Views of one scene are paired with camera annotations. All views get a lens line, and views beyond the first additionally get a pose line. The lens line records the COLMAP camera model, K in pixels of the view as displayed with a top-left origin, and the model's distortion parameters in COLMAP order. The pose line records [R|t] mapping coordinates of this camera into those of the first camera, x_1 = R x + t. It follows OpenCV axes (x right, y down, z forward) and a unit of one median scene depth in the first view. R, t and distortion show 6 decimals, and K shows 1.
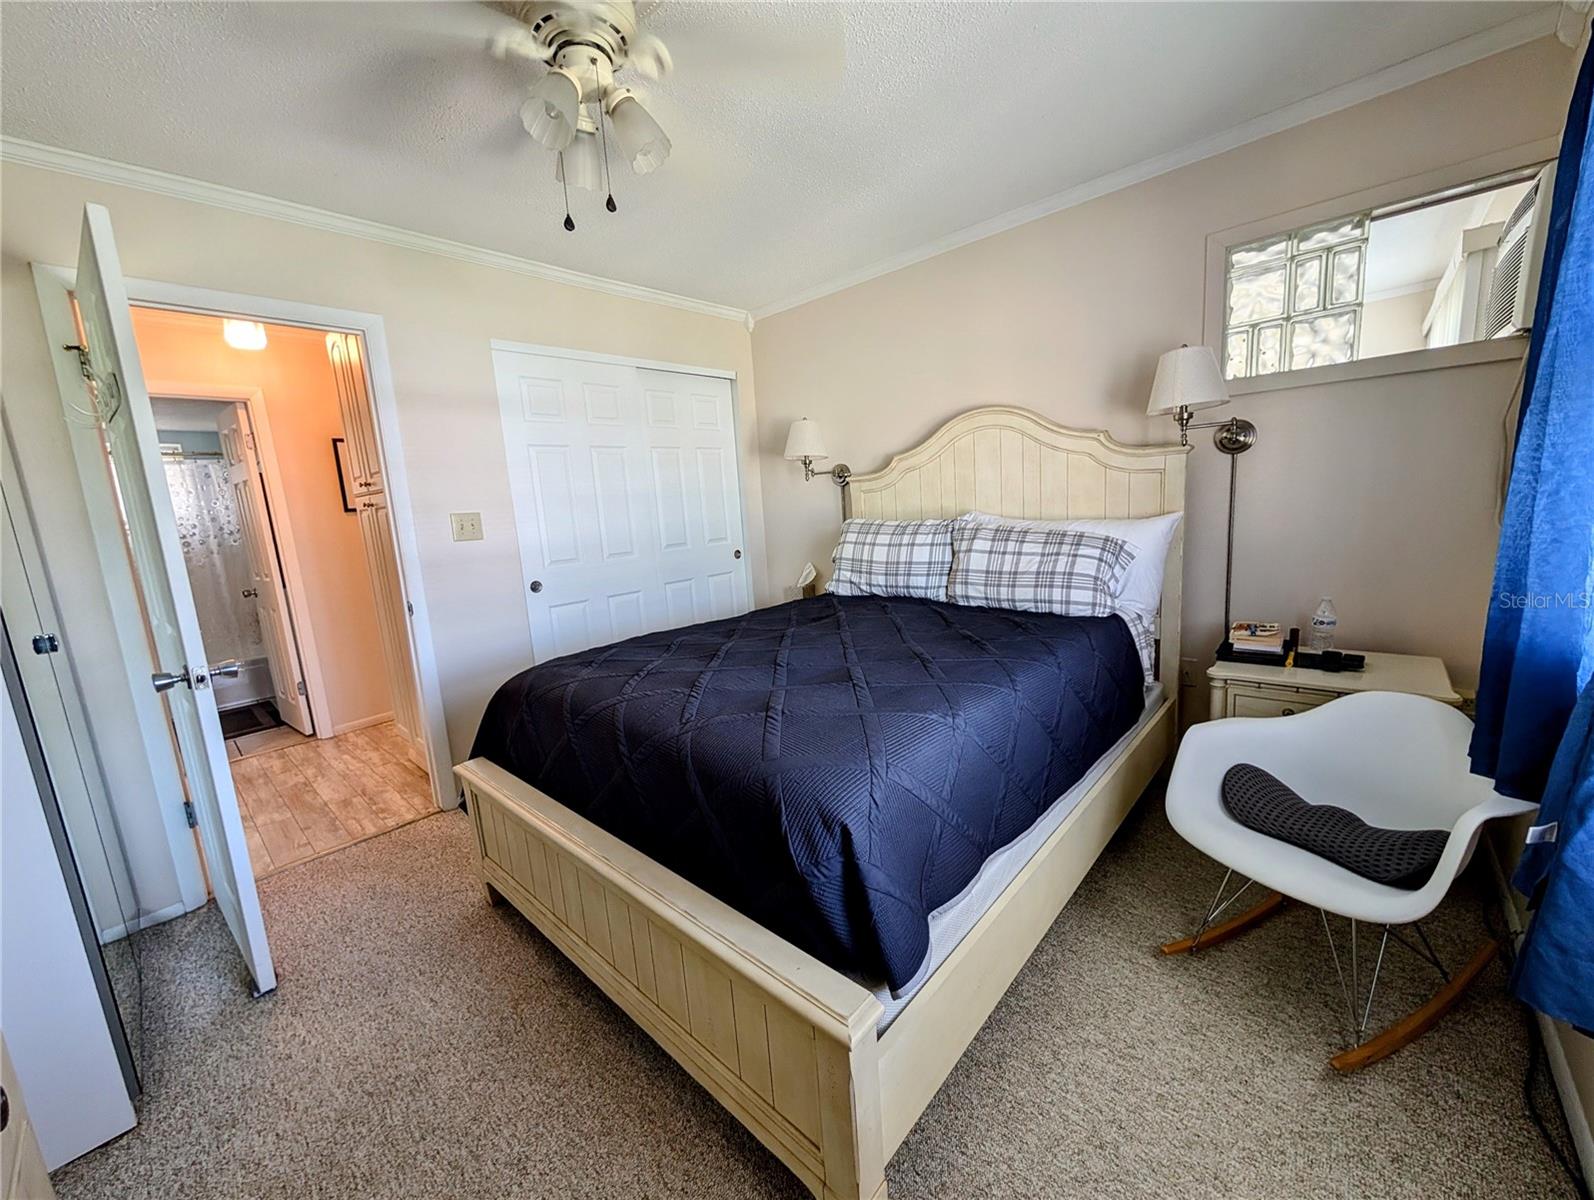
lens RADIAL K [[607.1, 0, 806.7], [0, 607.1, 593.2], [0, 0, 1]] dist [0.001640, -0.000763]
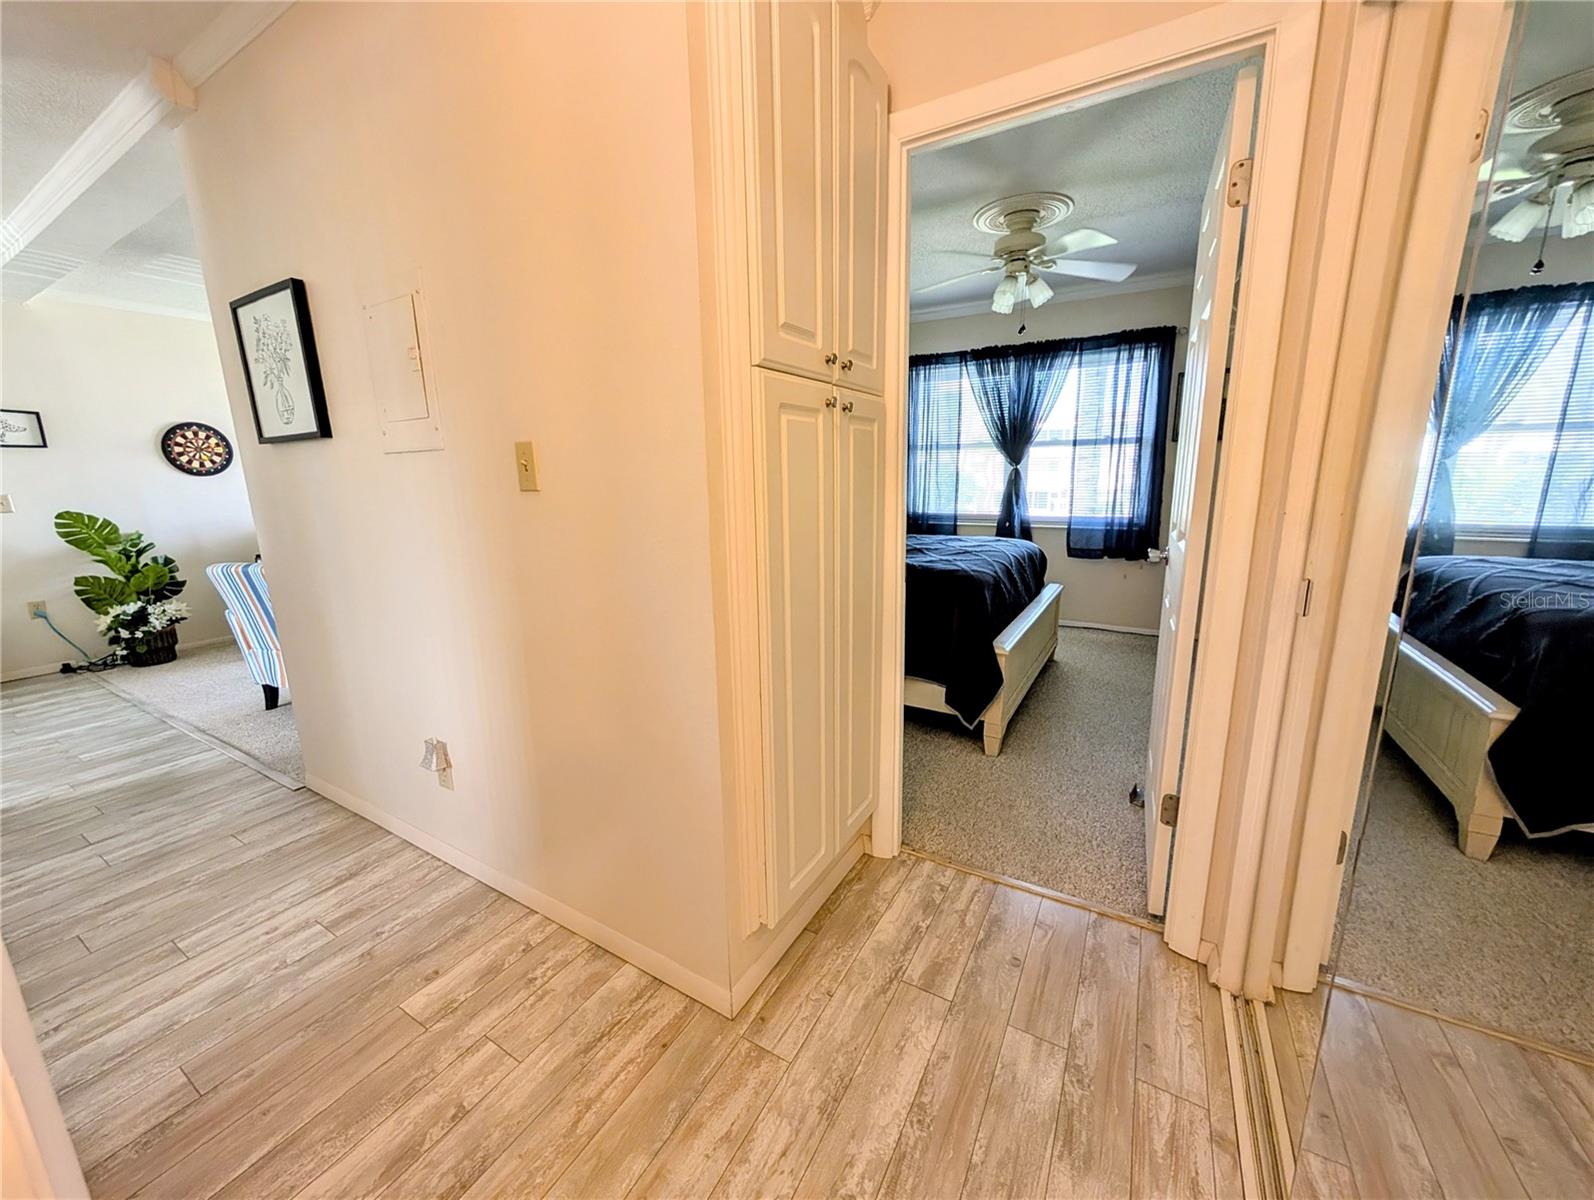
lens RADIAL K [[607.1, 0, 805.4], [0, 607.1, 607.9], [0, 0, 1]] dist [0.001640, -0.000763]
pose [[-0.204501, -0.137727, 0.969129, -1.176094], [0.189051, 0.965855, 0.177155, -0.068218], [-0.960437, 0.219443, -0.171481, 1.107059]]
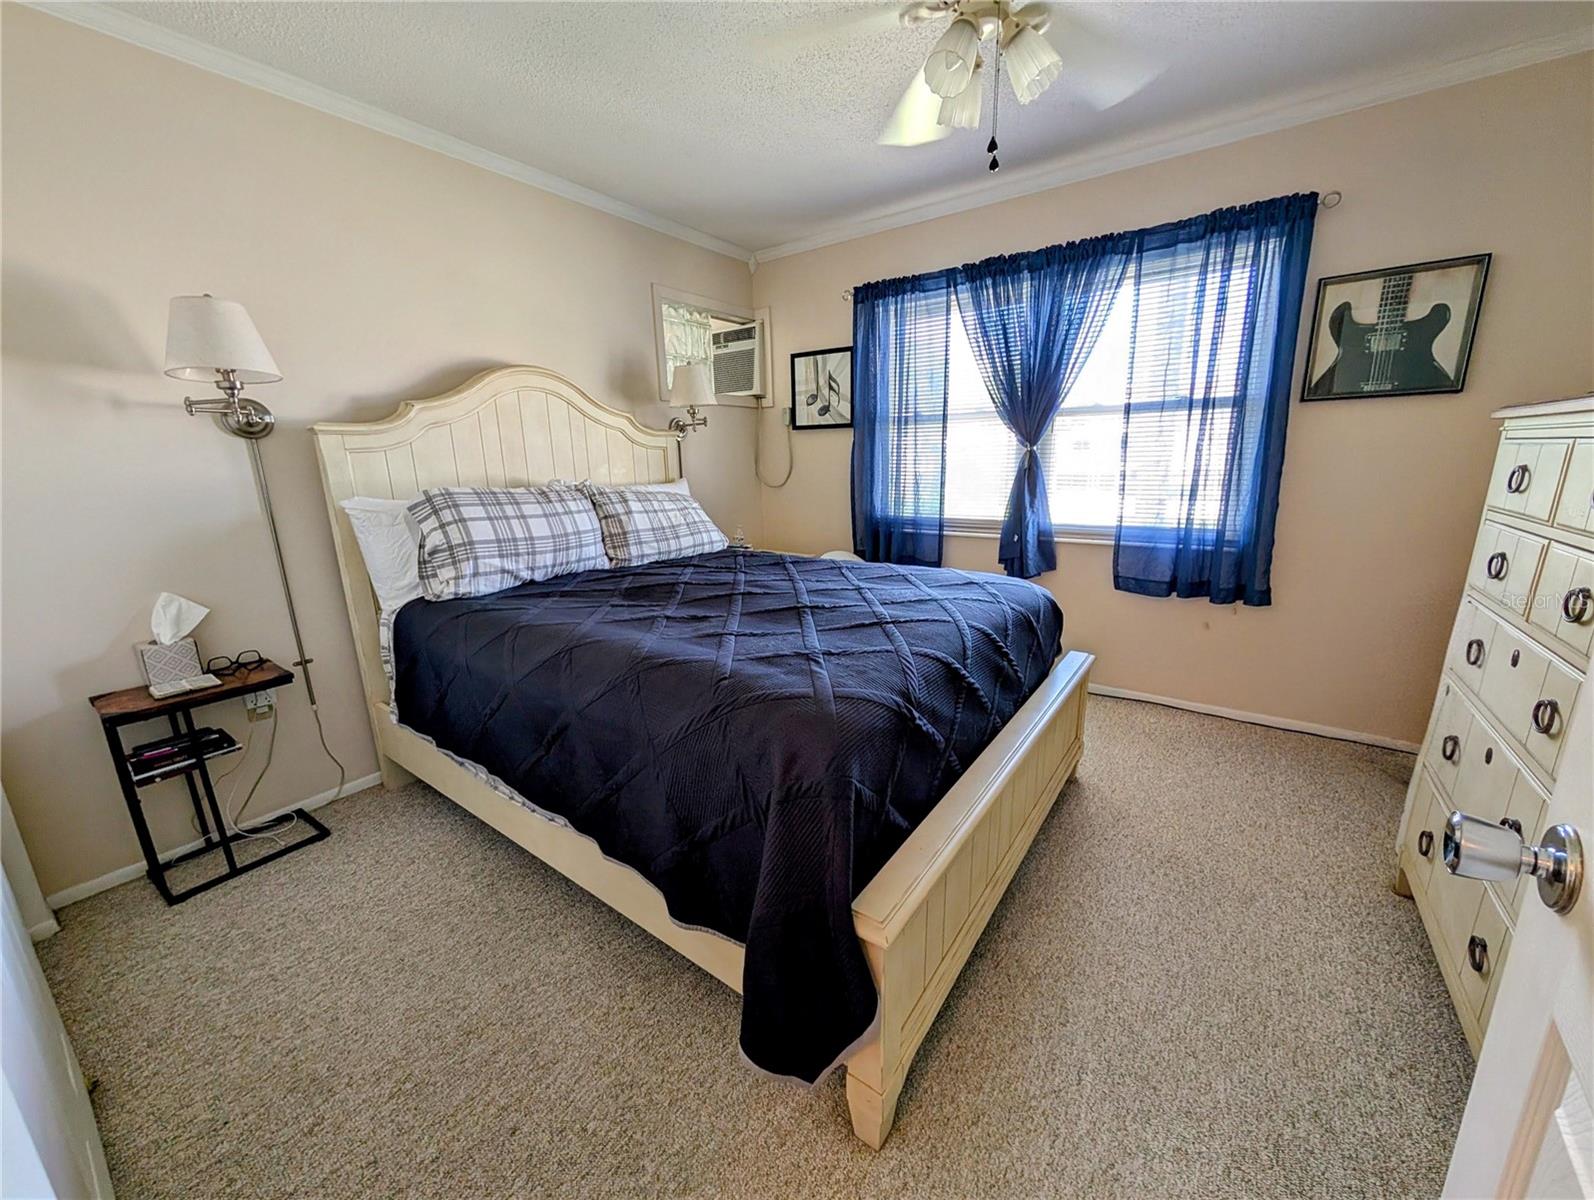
lens RADIAL K [[607.1, 0, 803.4], [0, 607.1, 600.3], [0, 0, 1]] dist [0.001640, -0.000763]
pose [[-0.110358, -0.157873, 0.981273, -0.744335], [0.190812, 0.965573, 0.176806, -0.048257], [-0.975403, 0.206751, -0.076434, 0.766639]]
